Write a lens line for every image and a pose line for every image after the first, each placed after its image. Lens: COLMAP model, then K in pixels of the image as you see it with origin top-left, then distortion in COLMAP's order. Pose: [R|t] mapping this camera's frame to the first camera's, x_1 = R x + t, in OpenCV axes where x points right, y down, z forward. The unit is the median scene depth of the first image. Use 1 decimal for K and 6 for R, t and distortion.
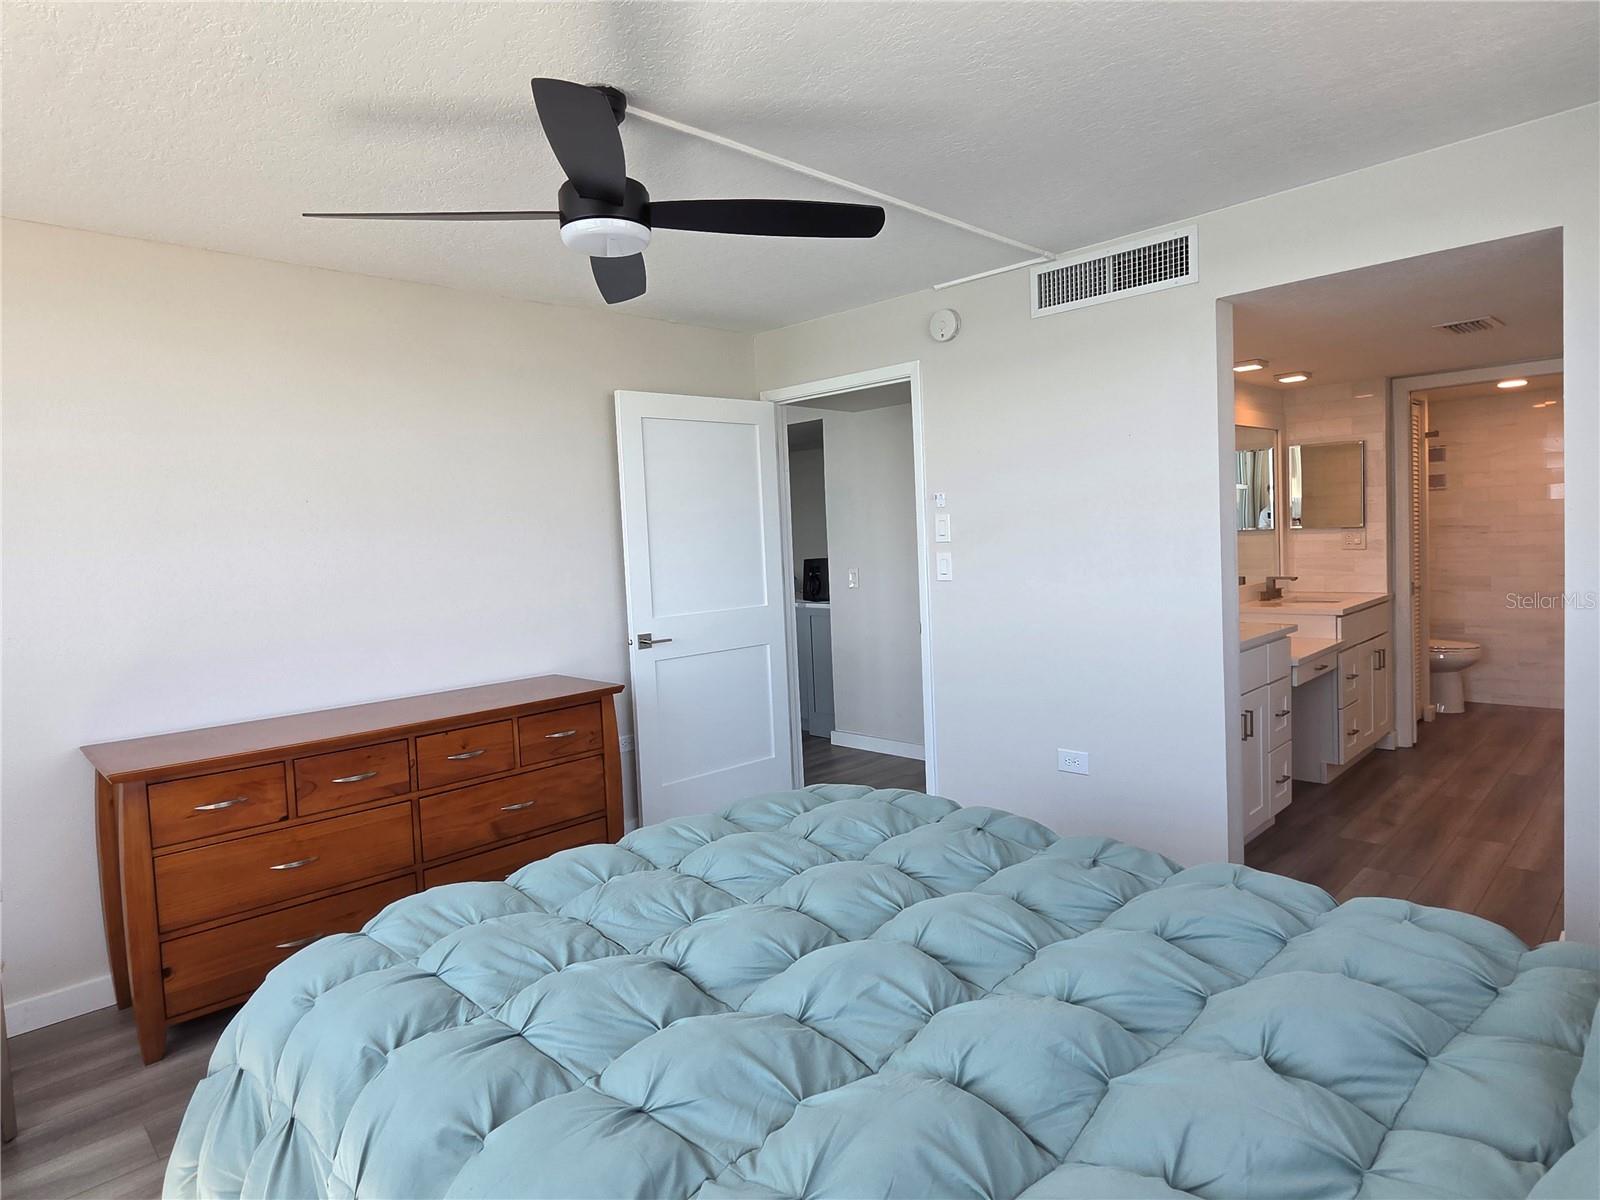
lens RADIAL K [[921.9, 0, 804.6], [0, 921.9, 584.3], [0, 0, 1]] dist [-0.004608, 0.000736]
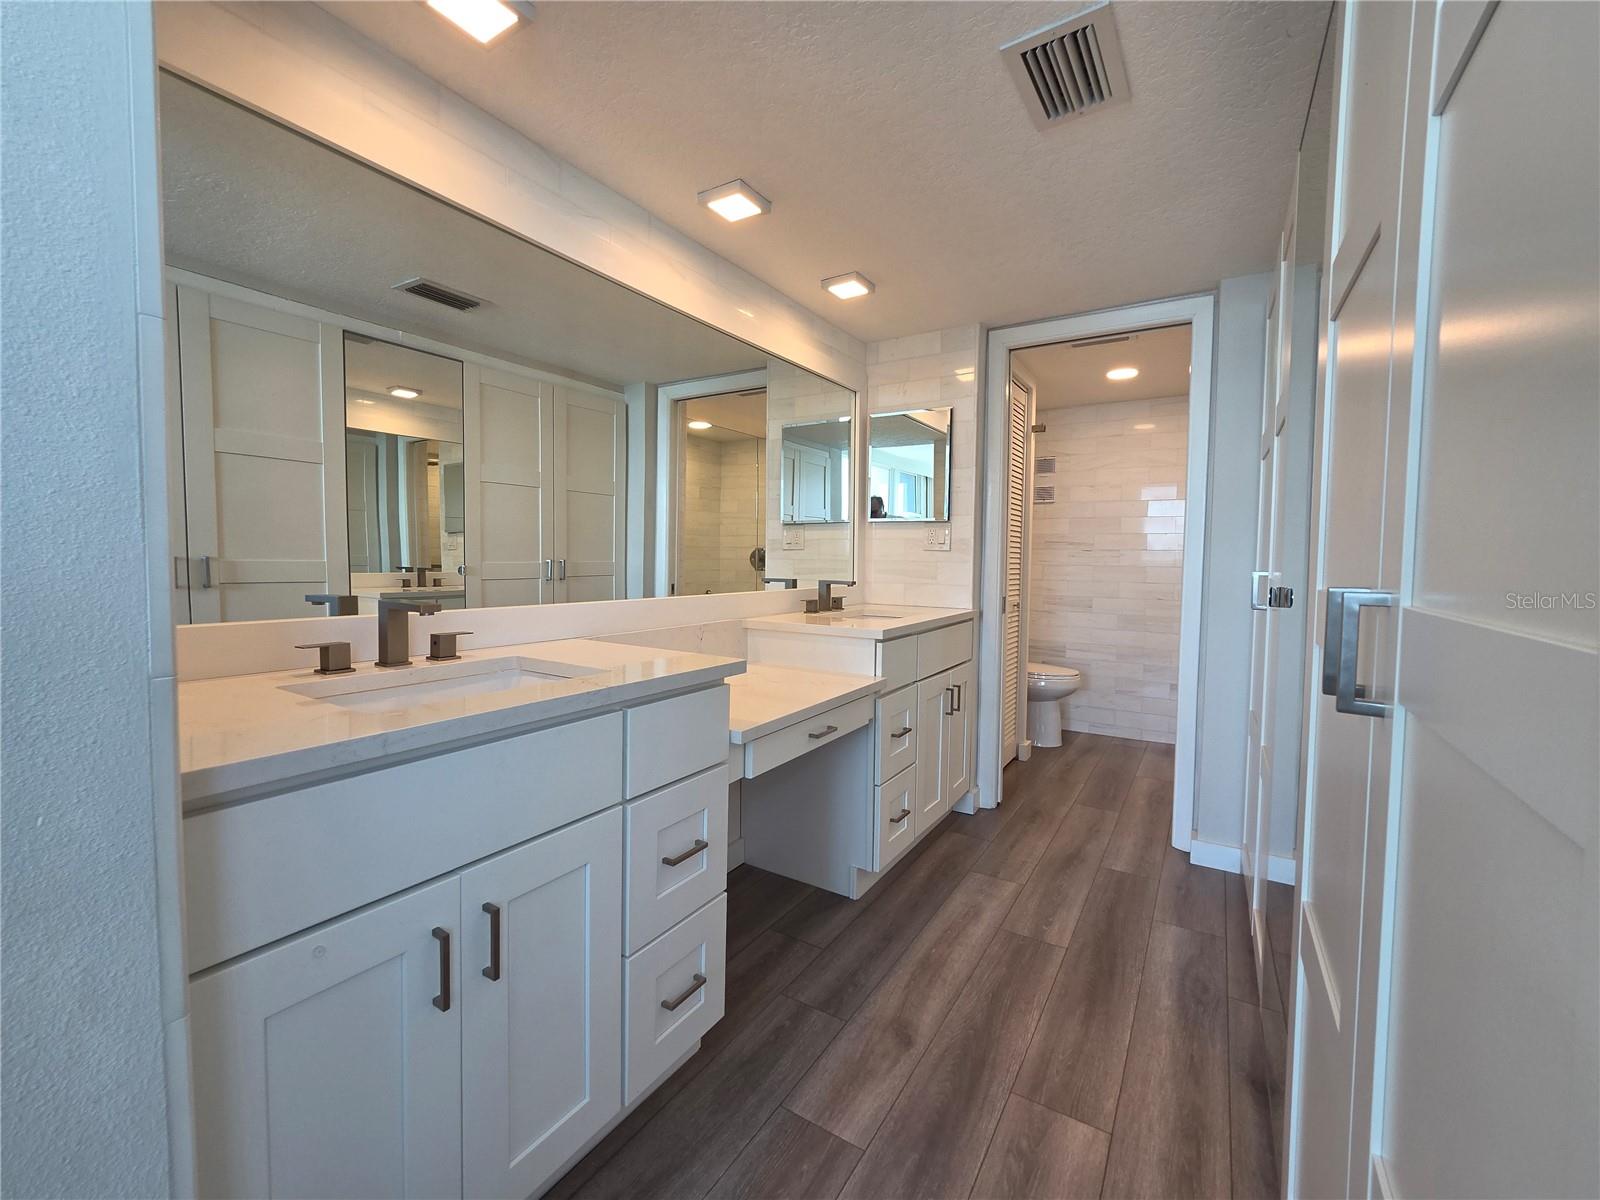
lens RADIAL K [[661.7, 0, 807.2], [0, 661.7, 588.4], [0, 0, 1]] dist [-0.000998, 0.000858]
pose [[0.972437, 0.045557, 0.228671, 0.373115], [-0.042863, 0.998941, -0.016736, 0.007337], [-0.229191, 0.006473, 0.973360, 0.495984]]
